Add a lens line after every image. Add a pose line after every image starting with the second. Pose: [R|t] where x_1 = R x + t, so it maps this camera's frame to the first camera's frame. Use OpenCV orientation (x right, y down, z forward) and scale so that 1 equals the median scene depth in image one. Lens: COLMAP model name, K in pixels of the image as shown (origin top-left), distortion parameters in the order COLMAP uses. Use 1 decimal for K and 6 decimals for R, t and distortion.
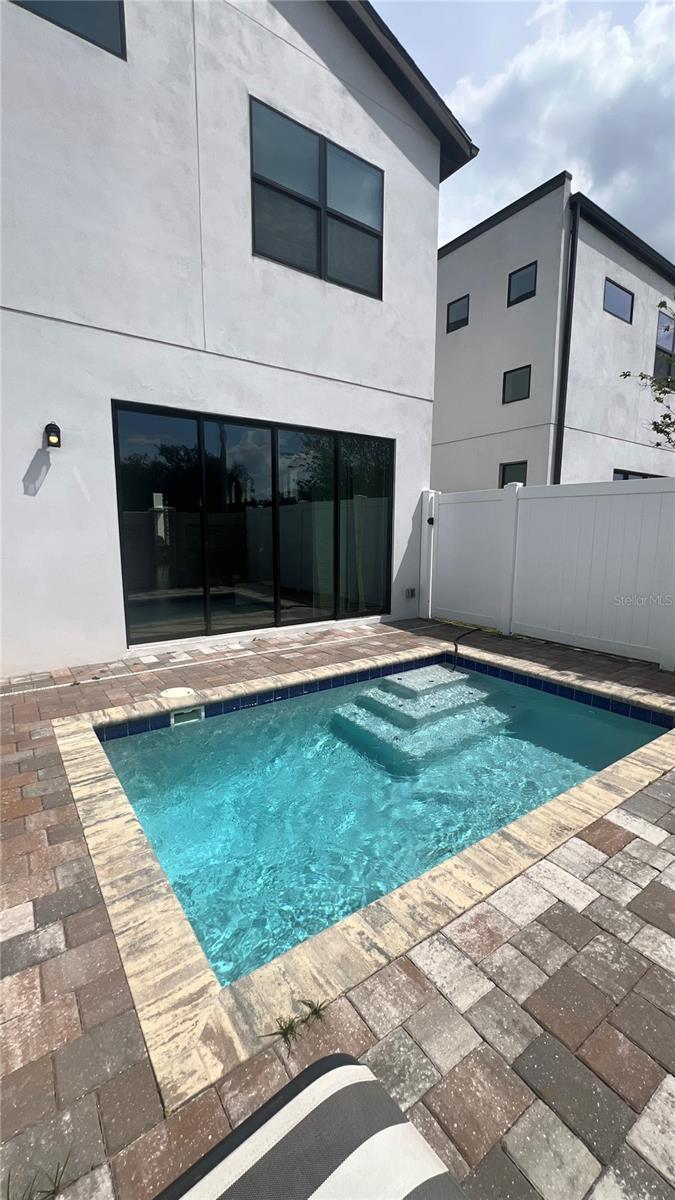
lens RADIAL K [[479.8, 0, 337.7], [0, 479.8, 597.2], [0, 0, 1]] dist [-0.001899, 0.000414]
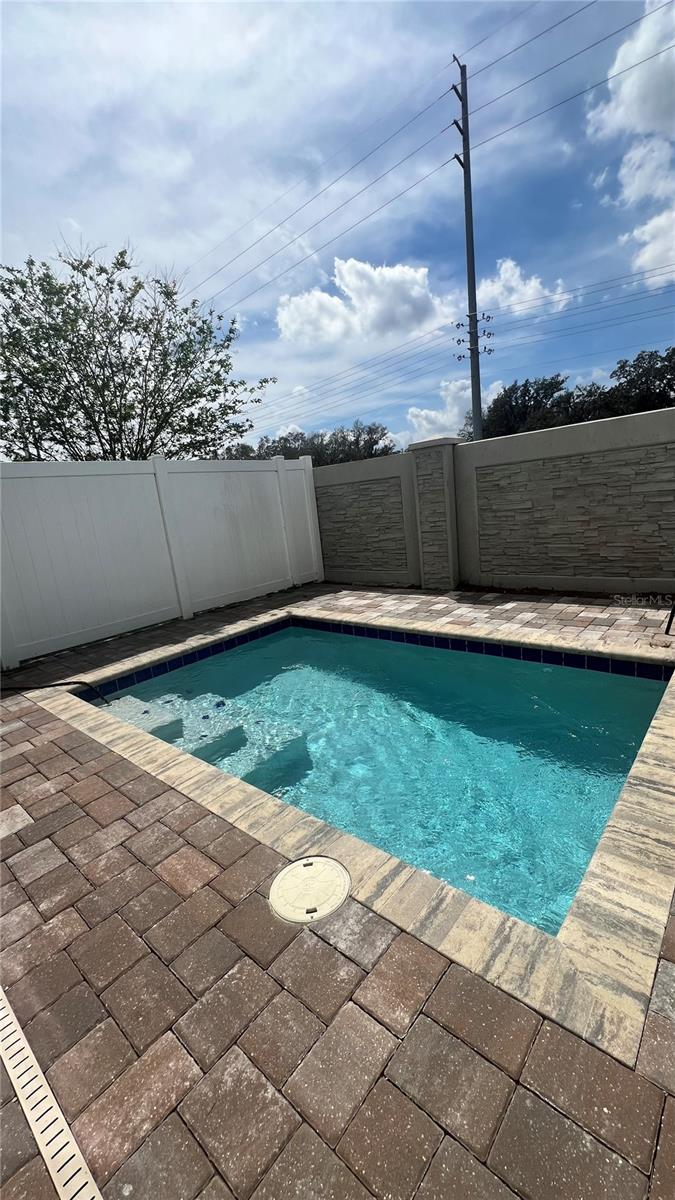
lens RADIAL K [[479.8, 0, 337.7], [0, 479.8, 597.2], [0, 0, 1]] dist [-0.001899, 0.000414]
pose [[-0.230894, -0.179803, 0.956221, -0.788629], [0.240718, 0.941669, 0.235191, -0.133956], [-0.942732, 0.284484, -0.174144, 1.141579]]
